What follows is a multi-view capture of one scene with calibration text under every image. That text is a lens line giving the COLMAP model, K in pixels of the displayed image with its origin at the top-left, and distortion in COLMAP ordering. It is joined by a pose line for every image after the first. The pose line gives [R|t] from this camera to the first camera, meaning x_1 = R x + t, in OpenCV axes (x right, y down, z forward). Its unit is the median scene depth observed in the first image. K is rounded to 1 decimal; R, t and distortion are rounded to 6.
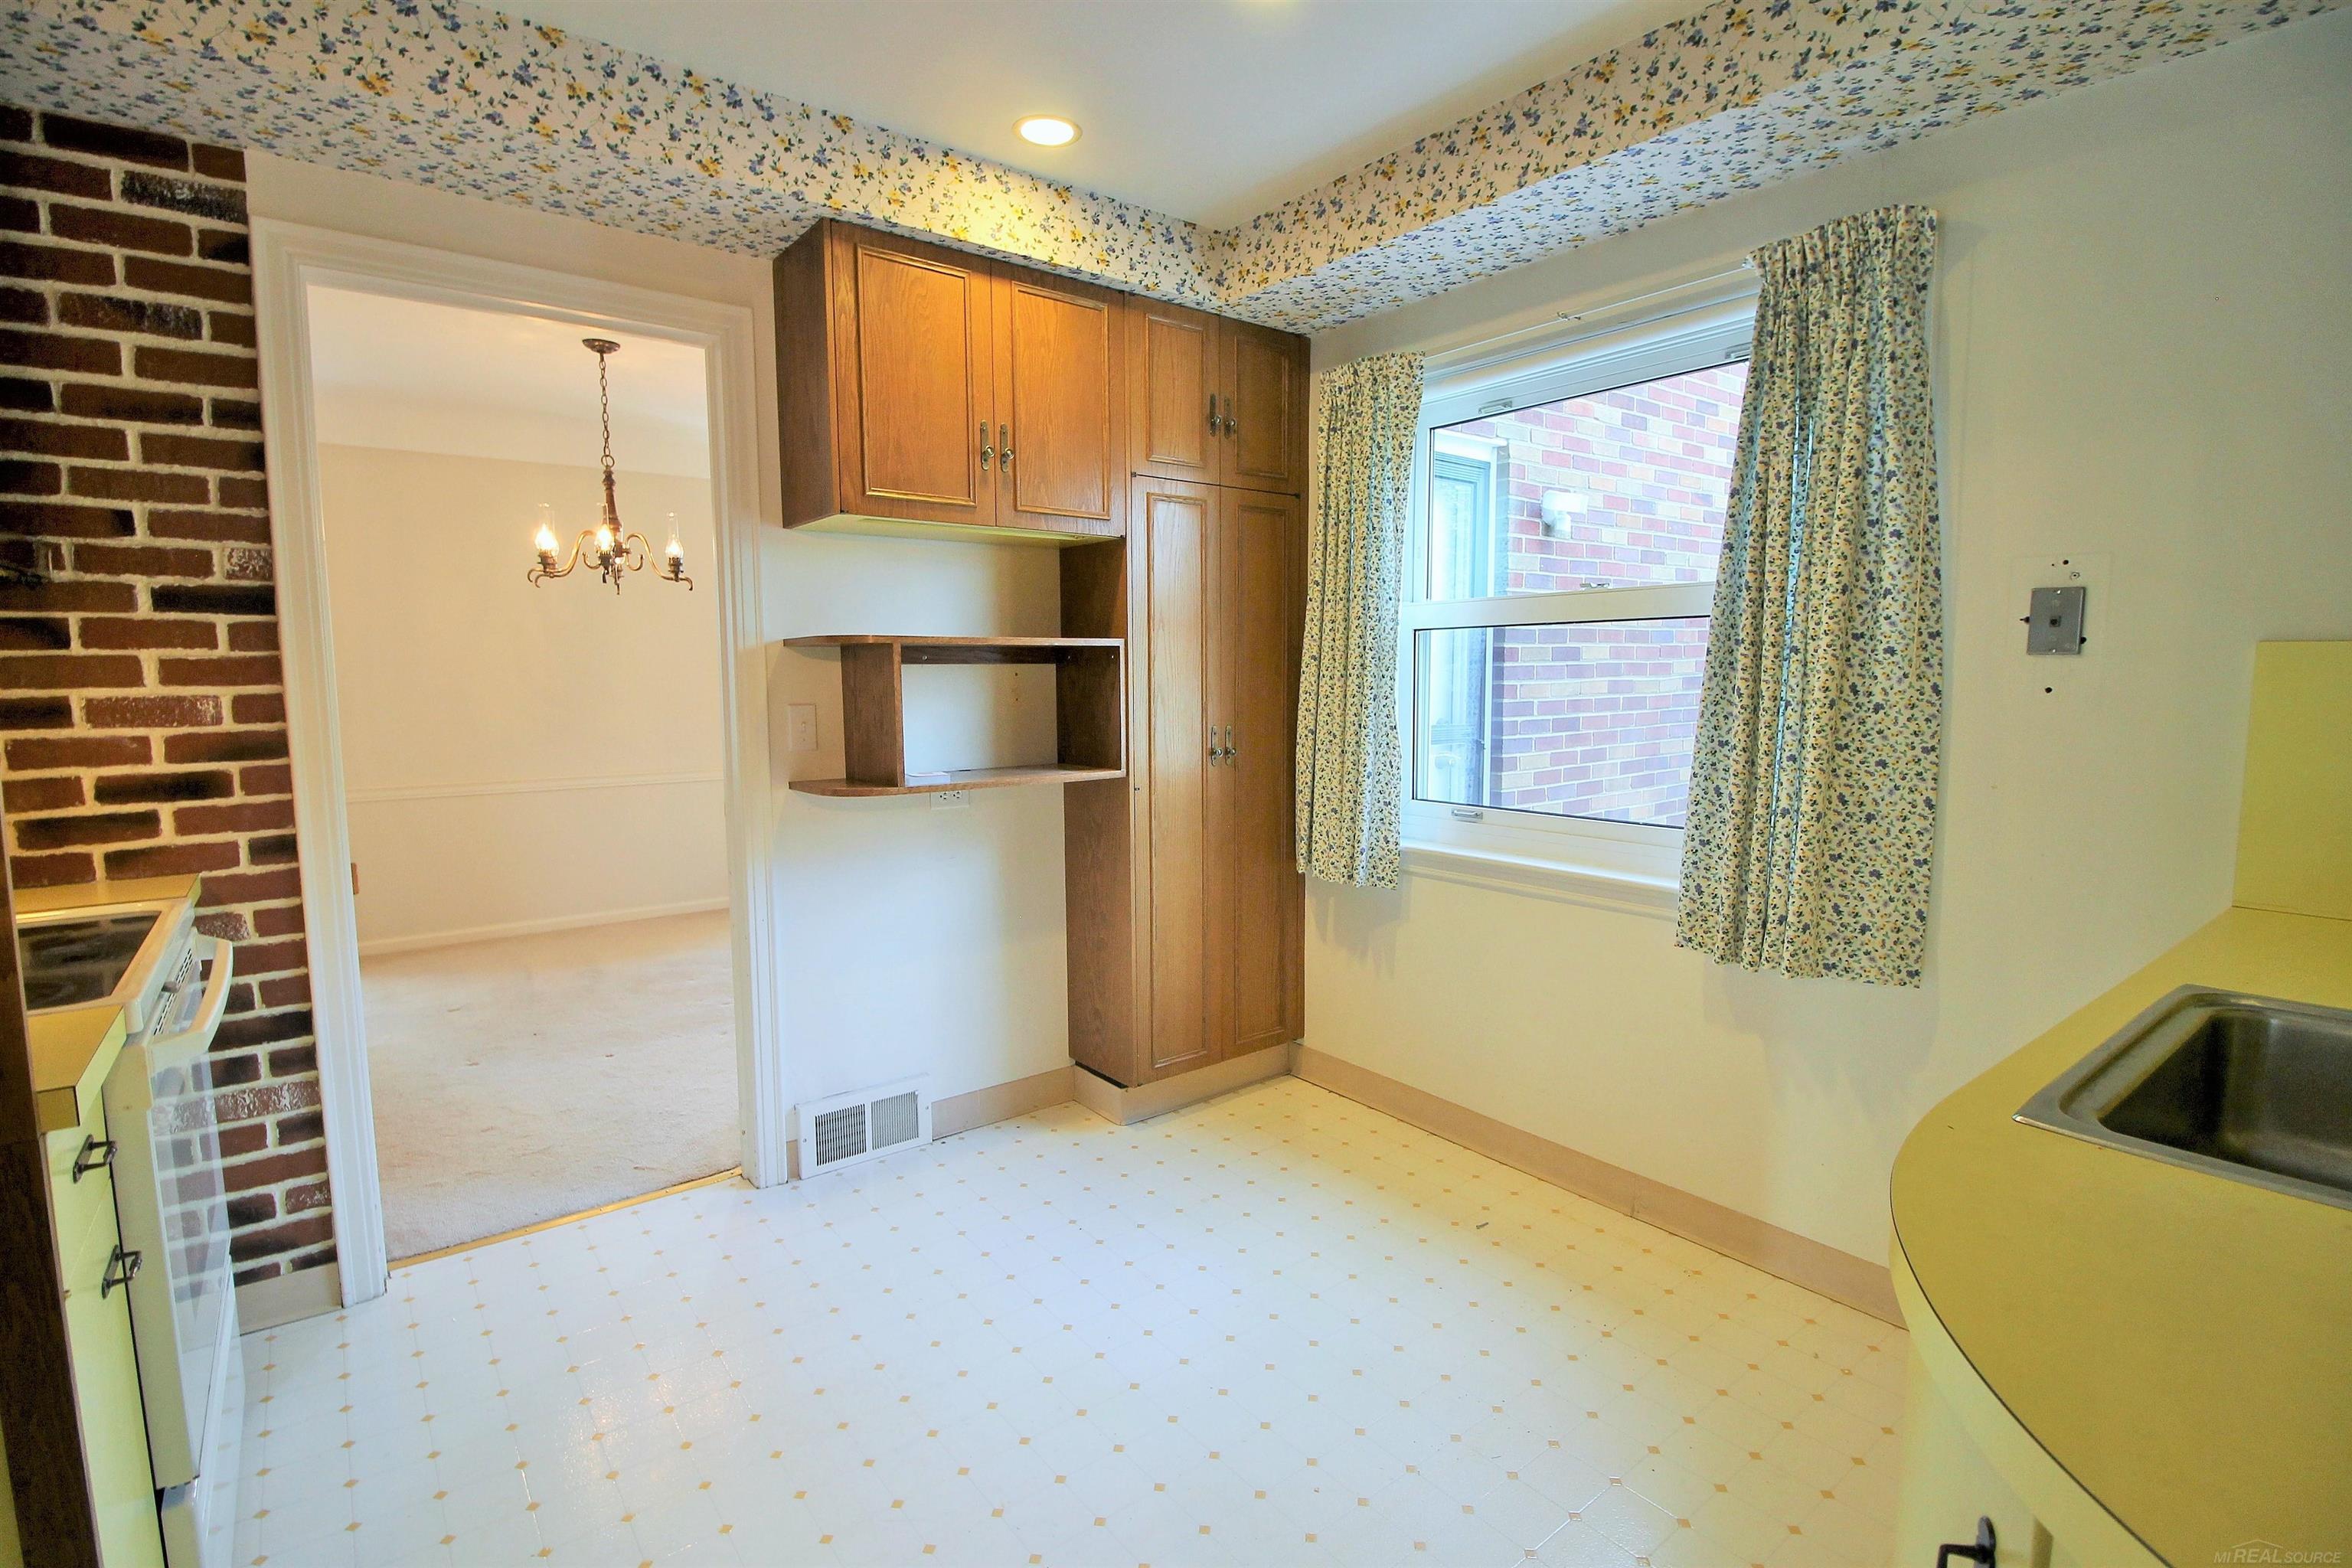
lens RADIAL K [[1121.8, 0, 1184.6], [0, 1121.8, 793.0], [0, 0, 1]] dist [-0.016331, -0.000682]
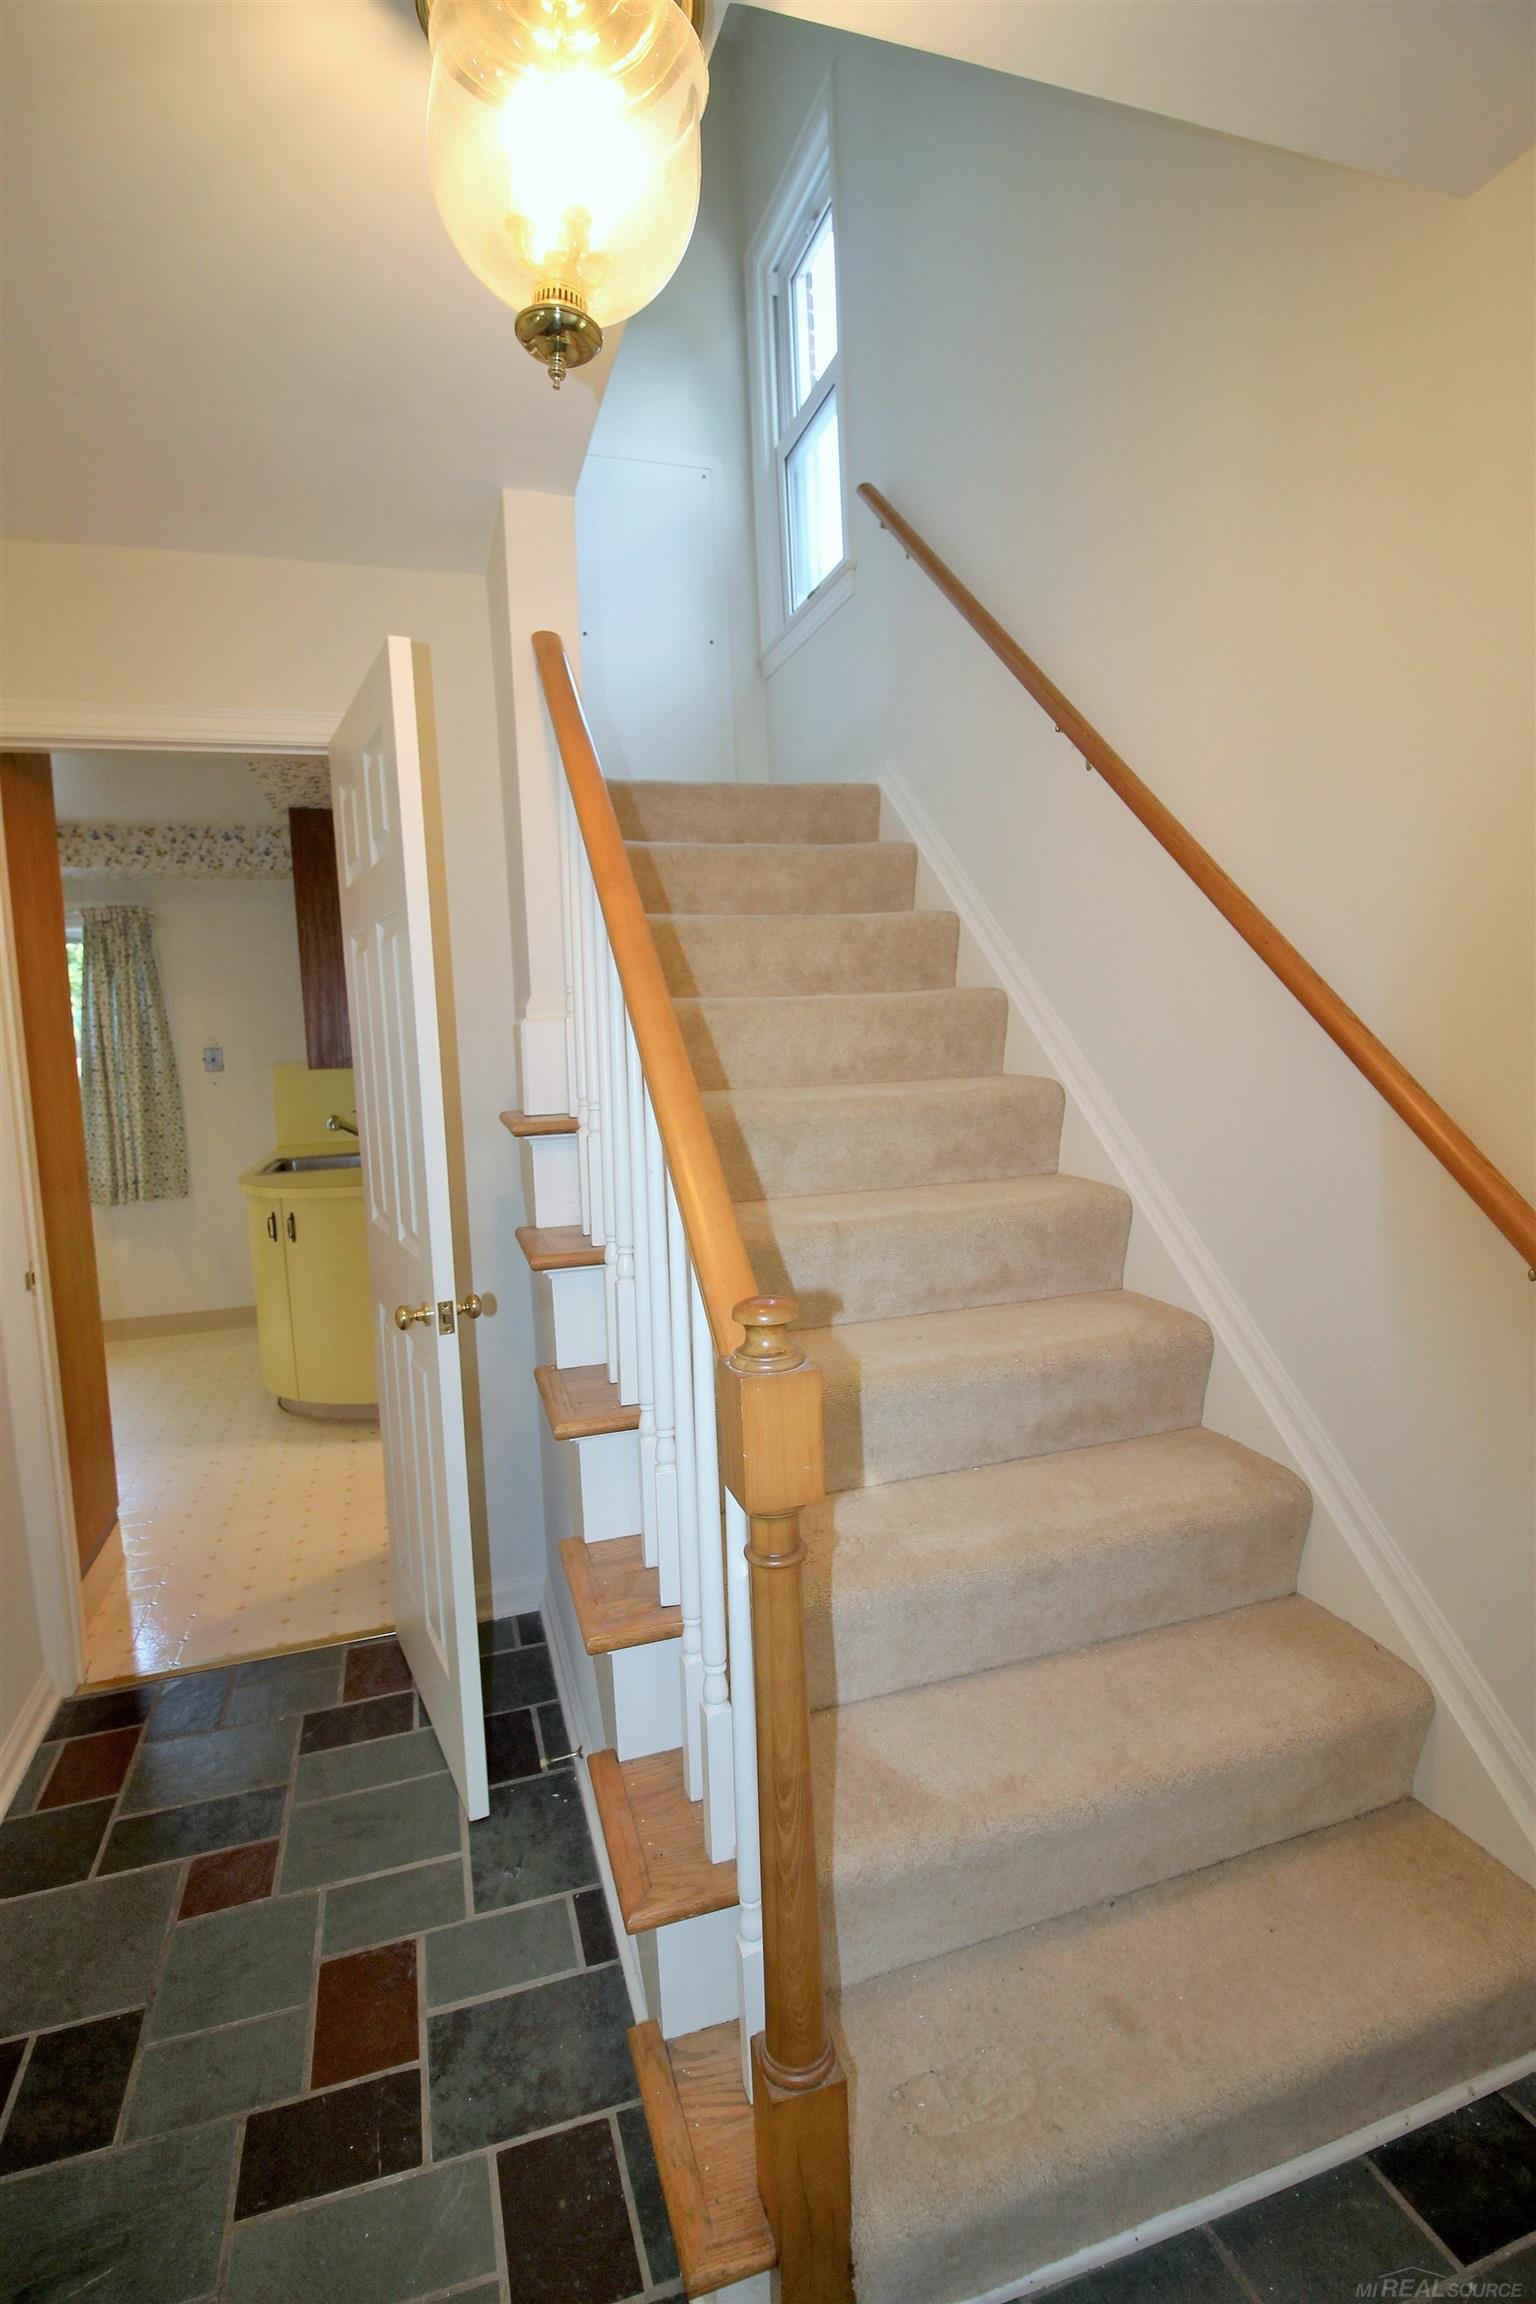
lens RADIAL K [[1098.9, 0, 773.9], [0, 1098.9, 1147.2], [0, 0, 1]] dist [-0.016331, -0.000682]
pose [[0.336798, -0.113212, 0.934746, -1.275460], [0.132989, 0.988513, 0.071807, 0.053359], [-0.932138, 0.100127, 0.347985, -1.199042]]
